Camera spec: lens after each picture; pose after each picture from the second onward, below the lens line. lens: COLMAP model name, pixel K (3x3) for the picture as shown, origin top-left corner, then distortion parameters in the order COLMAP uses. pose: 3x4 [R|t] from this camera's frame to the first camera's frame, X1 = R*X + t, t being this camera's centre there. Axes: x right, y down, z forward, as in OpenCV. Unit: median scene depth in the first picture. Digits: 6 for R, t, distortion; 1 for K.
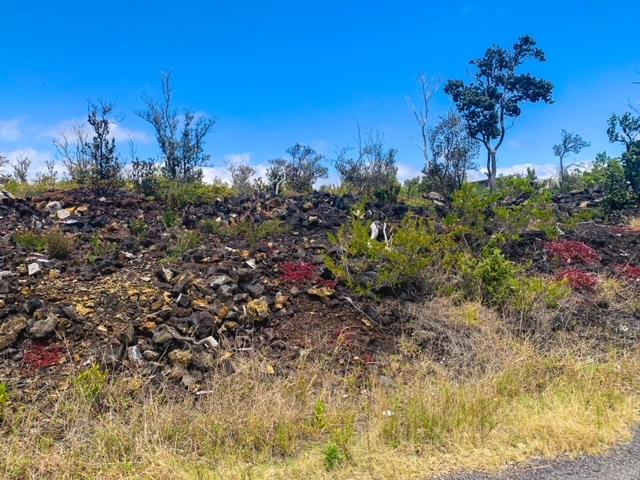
lens RADIAL K [[486.2, 0, 311.5], [0, 486.2, 242.8], [0, 0, 1]] dist [0.035792, -0.047862]
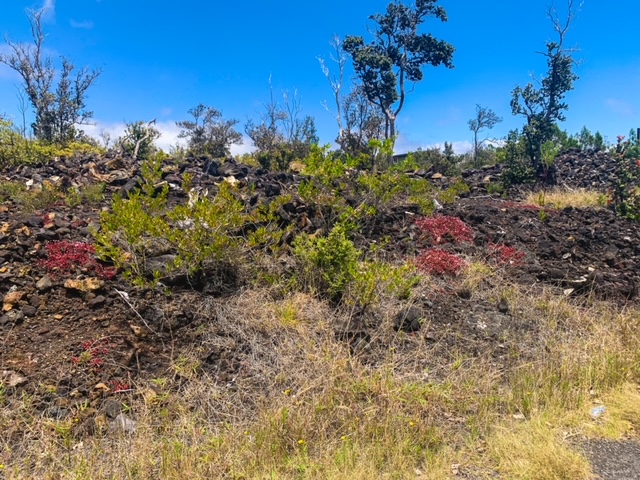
lens RADIAL K [[494.7, 0, 321.3], [0, 494.7, 231.7], [0, 0, 1]] dist [0.098457, -0.190594]
pose [[0.986737, 0.006813, 0.162187, 0.088492], [-0.012360, 0.999372, 0.033216, -0.001362], [-0.161859, -0.034780, 0.986201, 0.085695]]
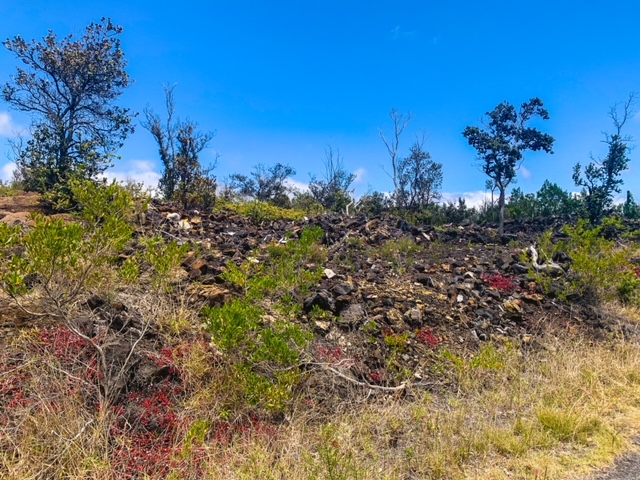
lens RADIAL K [[486.2, 0, 311.5], [0, 486.2, 242.8], [0, 0, 1]] dist [0.035792, -0.047862]
pose [[0.980333, 0.041633, 0.192911, -0.319710], [-0.035273, 0.998719, -0.036289, 0.007215], [-0.194175, 0.028771, 0.980545, -0.086100]]
